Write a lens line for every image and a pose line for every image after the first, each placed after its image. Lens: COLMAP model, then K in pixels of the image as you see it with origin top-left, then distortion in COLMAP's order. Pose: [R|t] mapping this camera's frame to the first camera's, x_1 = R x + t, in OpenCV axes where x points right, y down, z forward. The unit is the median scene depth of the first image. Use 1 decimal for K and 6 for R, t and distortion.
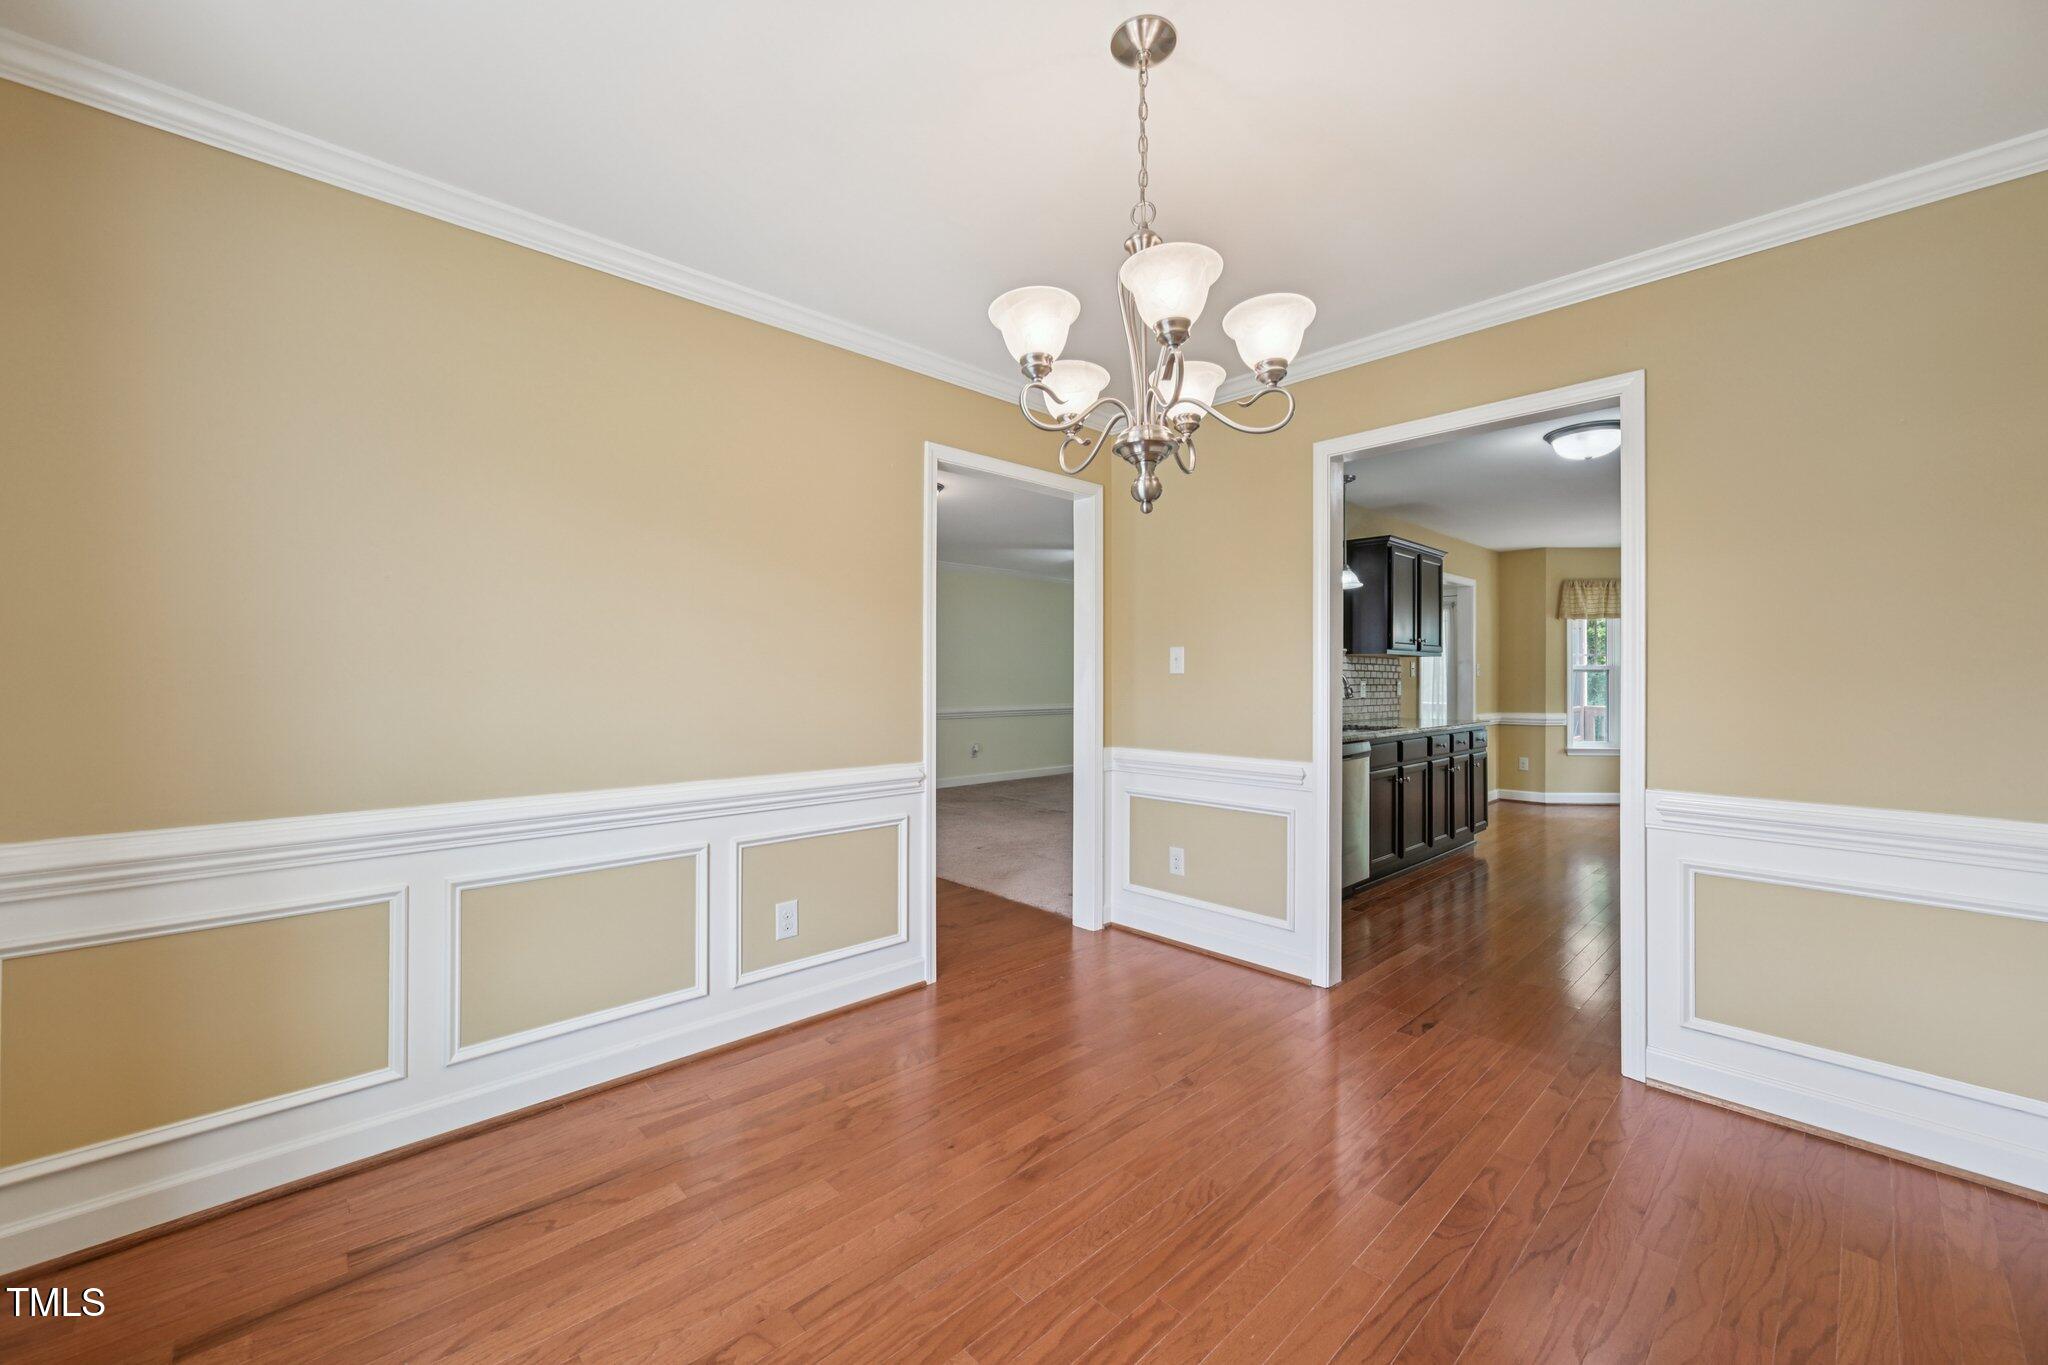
lens RADIAL K [[794.1, 0, 1019.8], [0, 794.1, 688.1], [0, 0, 1]] dist [-0.004168, 0.000168]
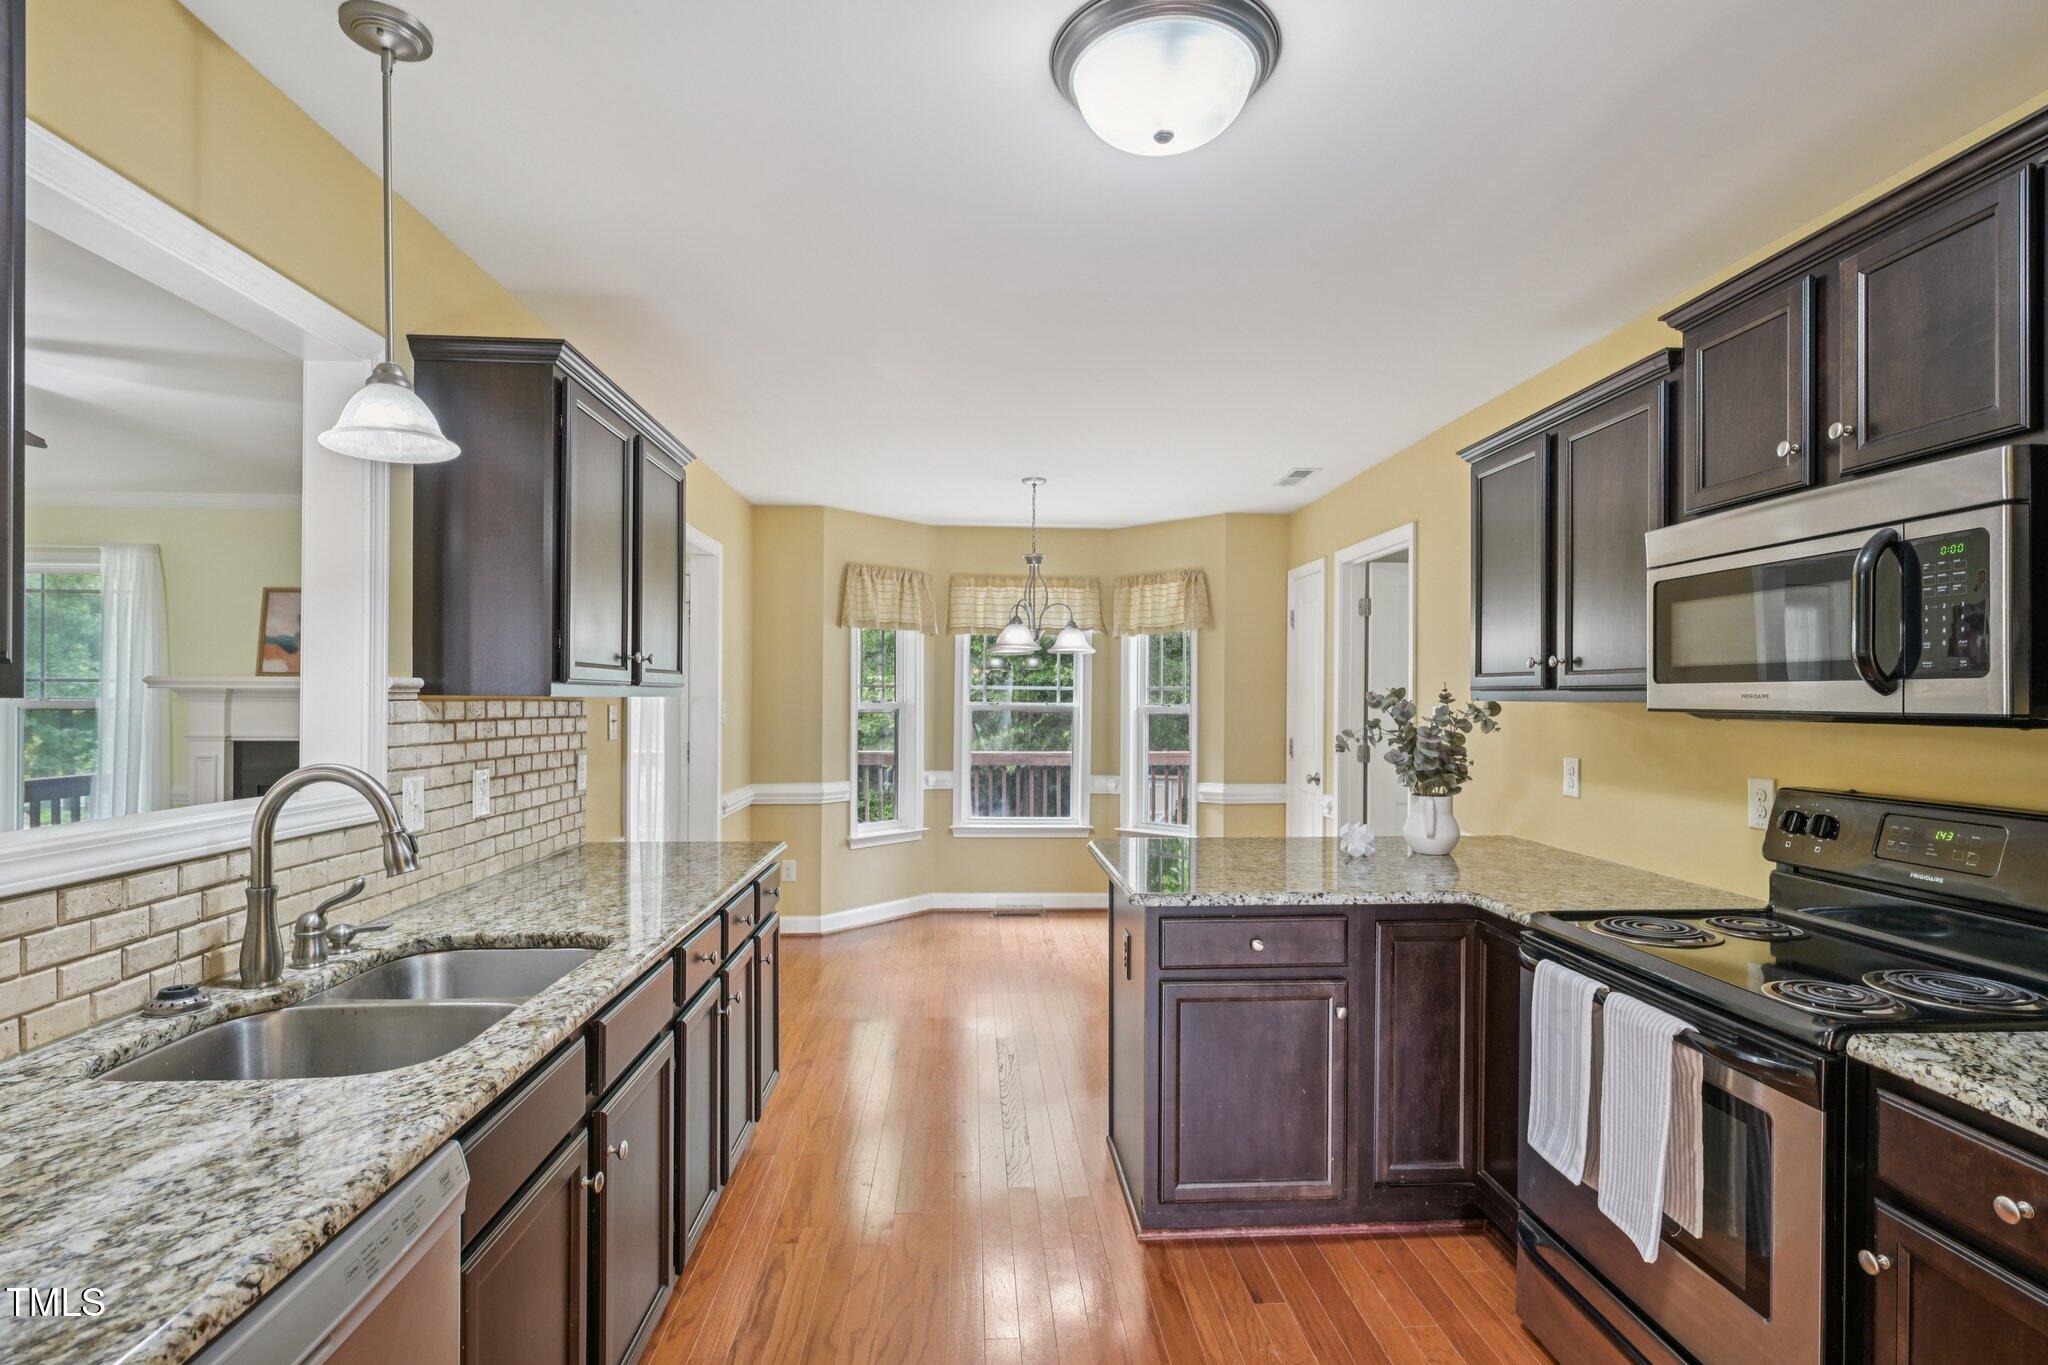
lens RADIAL K [[1010.3, 0, 1029.1], [0, 1010.3, 705.2], [0, 0, 1]] dist [-0.005403, 0.002230]
pose [[0.644618, 0.003069, 0.764498, 0.566437], [-0.004747, 0.999989, -0.000011, -0.085824], [-0.764490, -0.003622, 0.644626, 1.210353]]
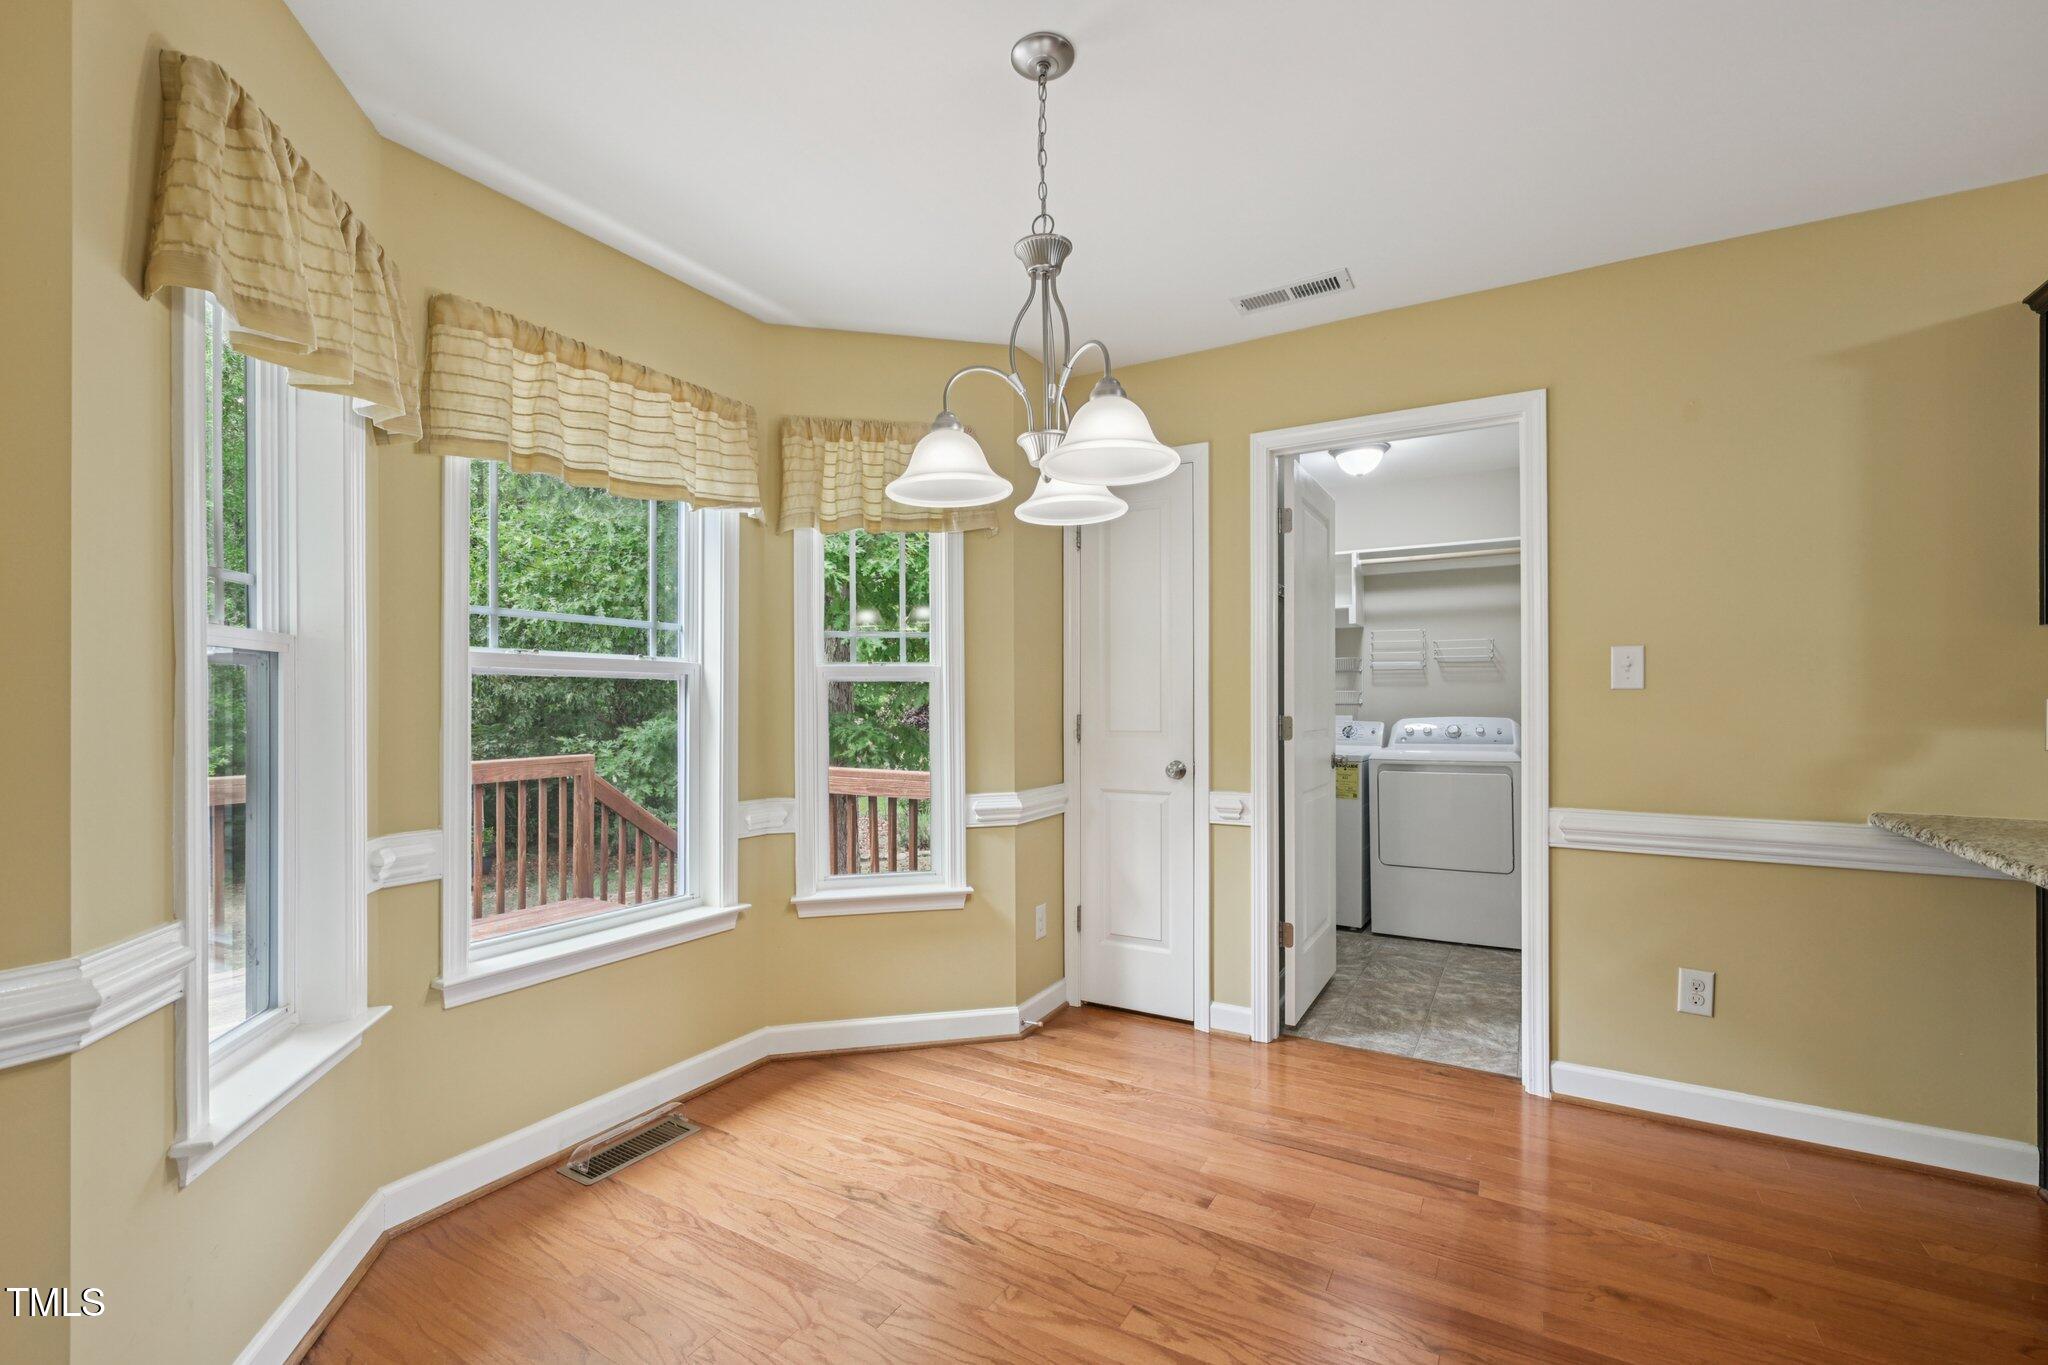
lens RADIAL K [[881.7, 0, 1025.3], [0, 881.7, 702.8], [0, 0, 1]] dist [-0.000621, 0.000101]
pose [[-0.281747, 0.005036, 0.959475, 1.346394], [0.010277, 0.999945, -0.002231, -0.035314], [-0.959434, 0.009232, -0.281783, 2.526634]]
